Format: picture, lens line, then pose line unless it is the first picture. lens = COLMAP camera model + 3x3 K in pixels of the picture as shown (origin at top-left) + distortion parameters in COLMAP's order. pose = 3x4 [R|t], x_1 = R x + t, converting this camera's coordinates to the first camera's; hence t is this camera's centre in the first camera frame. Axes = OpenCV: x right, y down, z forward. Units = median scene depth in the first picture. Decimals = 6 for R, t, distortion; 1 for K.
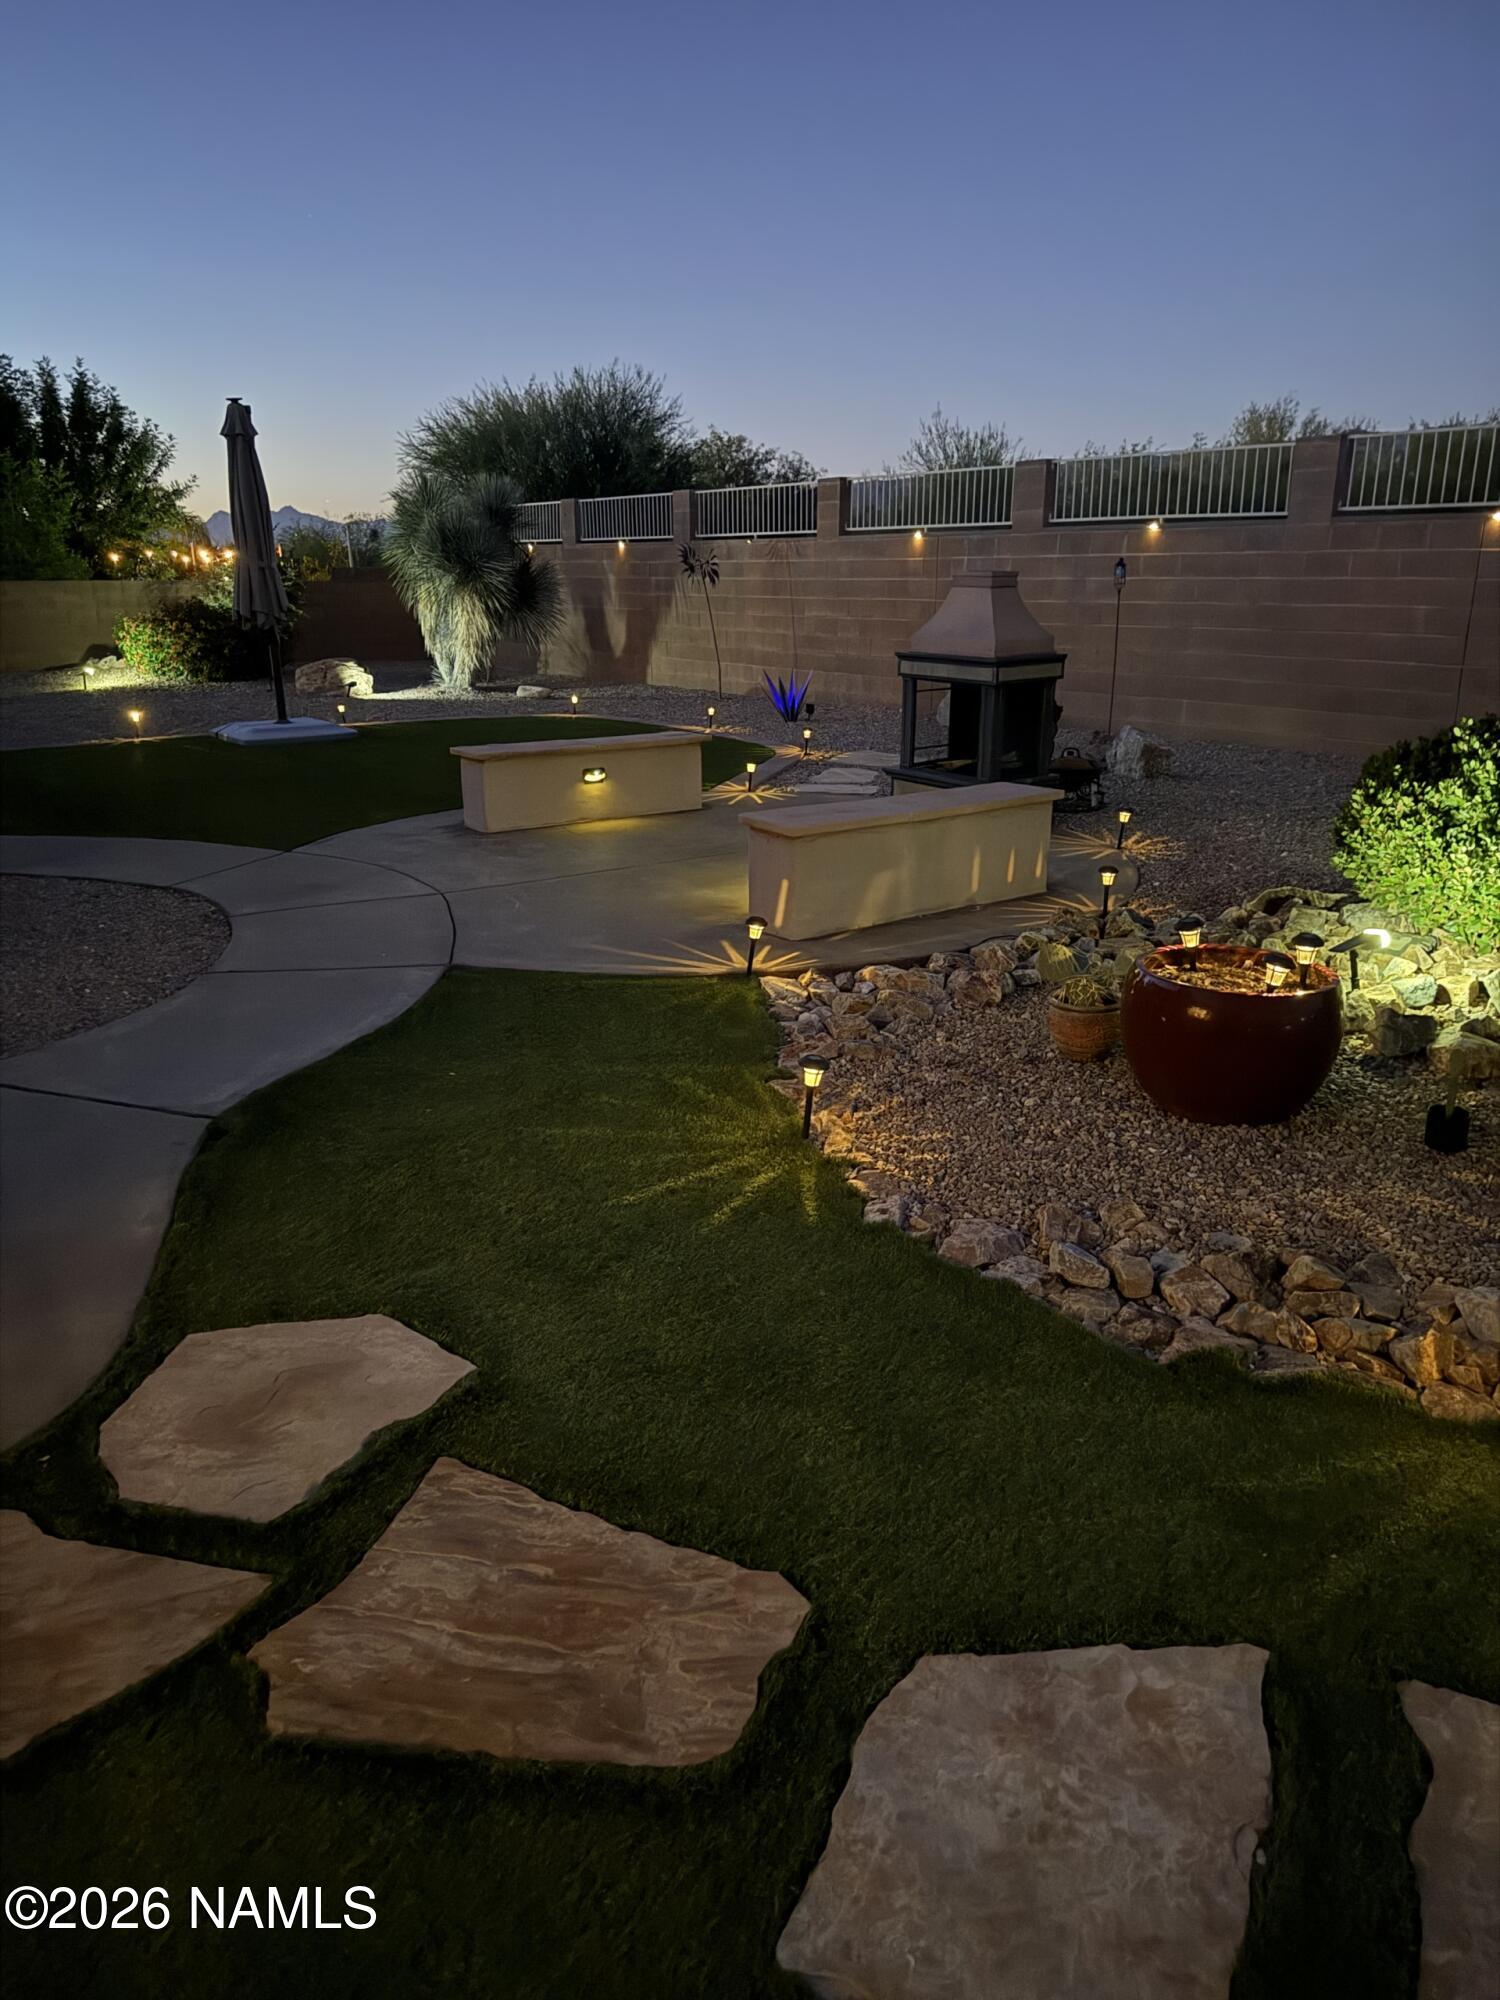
lens RADIAL K [[1412.4, 0, 750.0], [0, 1412.4, 1000.0], [0, 0, 1]] dist [0.178233, -0.353536]
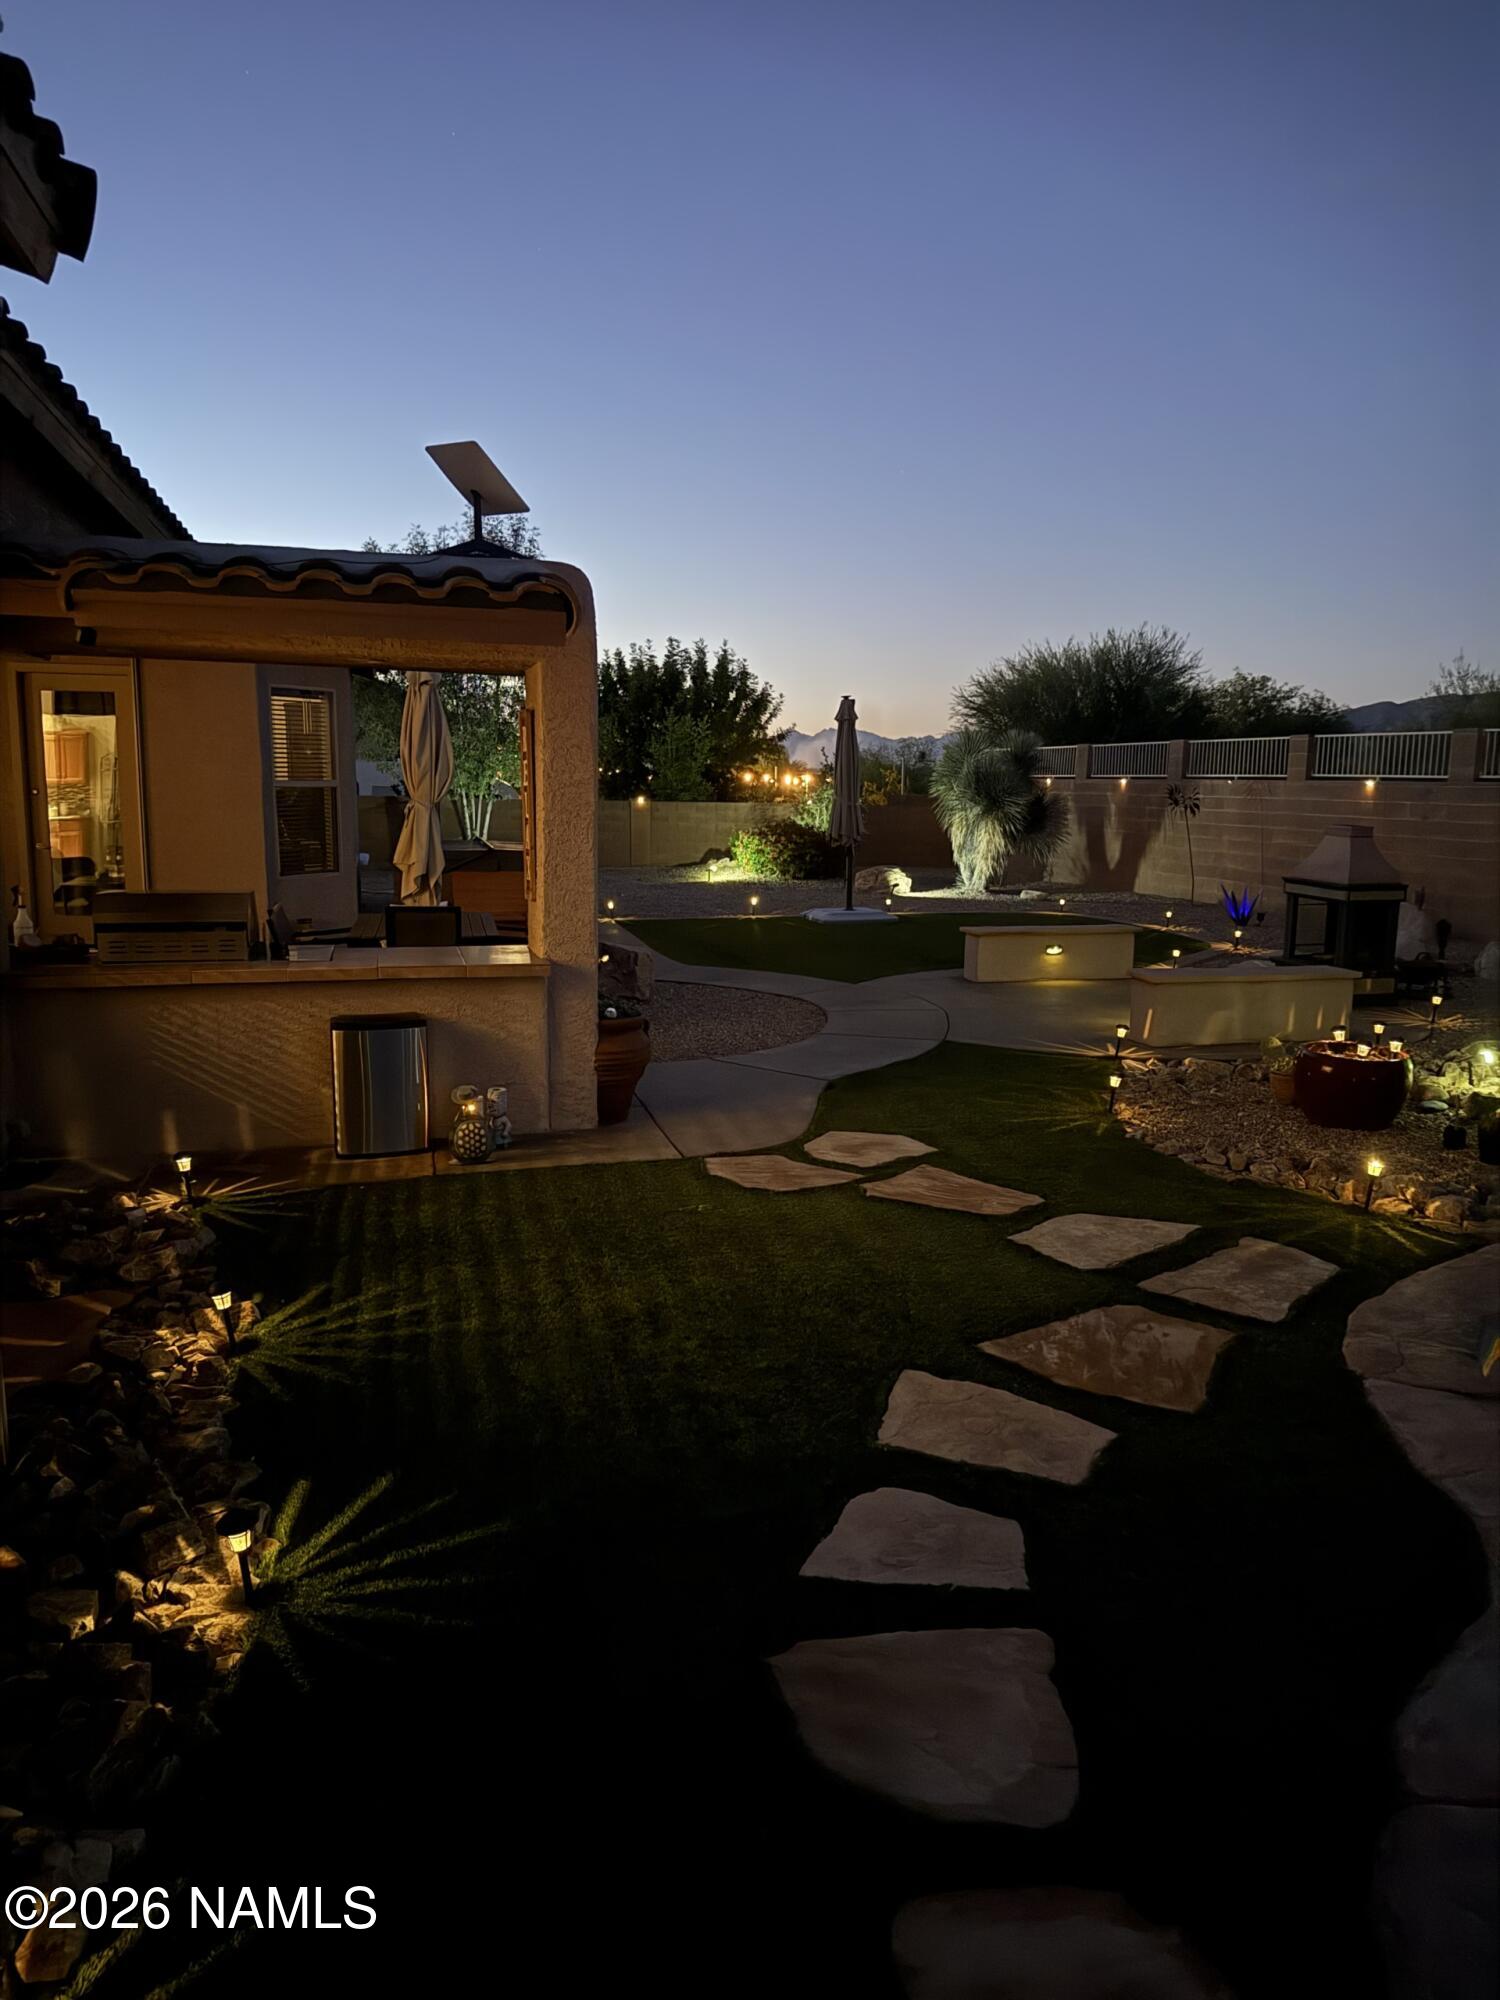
lens RADIAL K [[1405.8, 0, 738.5], [0, 1405.8, 1002.8], [0, 0, 1]] dist [0.177505, -0.307469]
pose [[0.932345, 0.073650, -0.353989, 0.053227], [-0.121022, 0.986131, -0.113578, 0.050048], [0.340714, 0.148734, 0.928328, -0.228921]]
